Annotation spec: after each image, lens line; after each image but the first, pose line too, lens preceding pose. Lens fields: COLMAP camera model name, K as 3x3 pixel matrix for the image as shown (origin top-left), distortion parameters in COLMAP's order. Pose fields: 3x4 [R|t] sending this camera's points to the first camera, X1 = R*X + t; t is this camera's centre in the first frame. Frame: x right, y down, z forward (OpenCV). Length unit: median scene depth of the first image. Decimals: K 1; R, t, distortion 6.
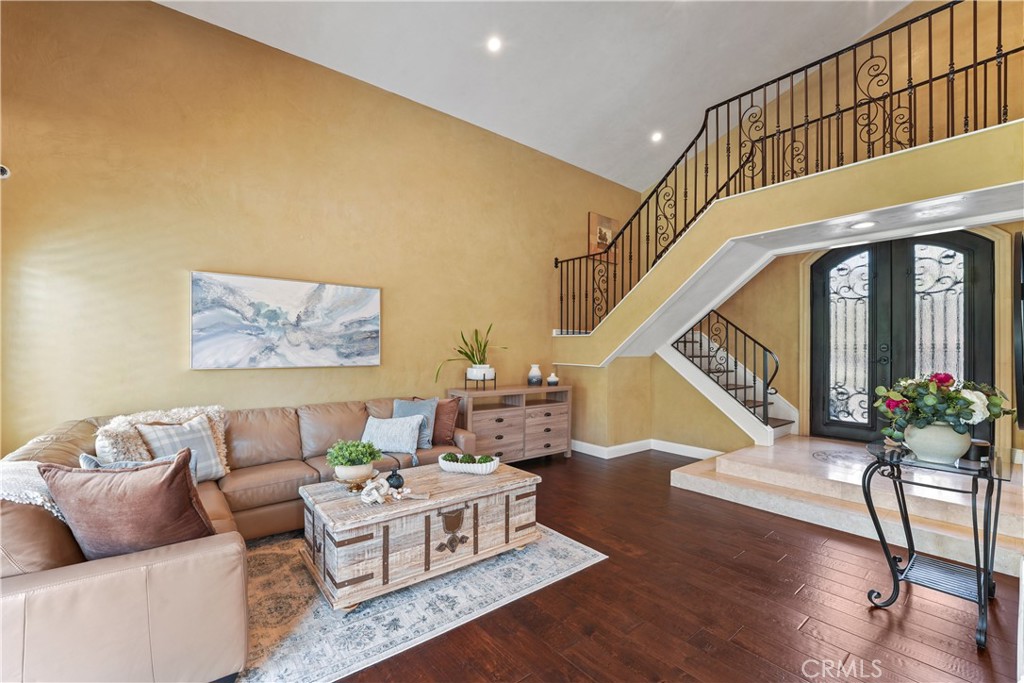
lens RADIAL K [[421.0, 0, 509.7], [0, 421.0, 352.4], [0, 0, 1]] dist [-0.030588, 0.003685]
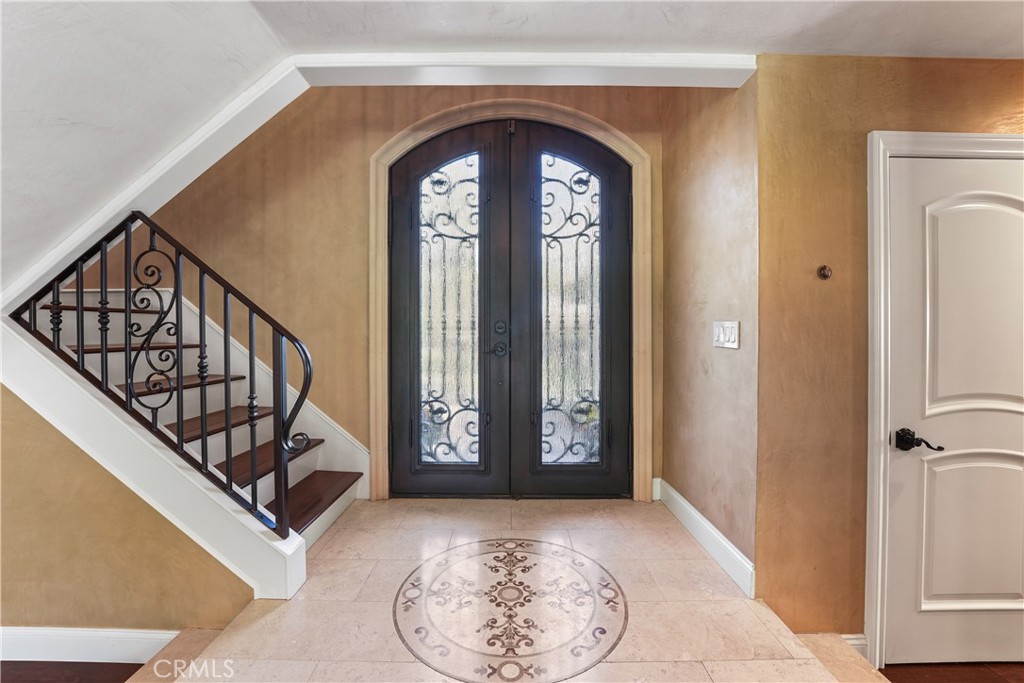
lens RADIAL K [[421.0, 0, 506.7], [0, 421.0, 335.7], [0, 0, 1]] dist [-0.030588, 0.003685]
pose [[0.628436, -0.008186, 0.777818, 0.502336], [0.002849, 0.999962, 0.008223, -0.005155], [-0.777856, -0.002951, 0.628436, 0.681125]]
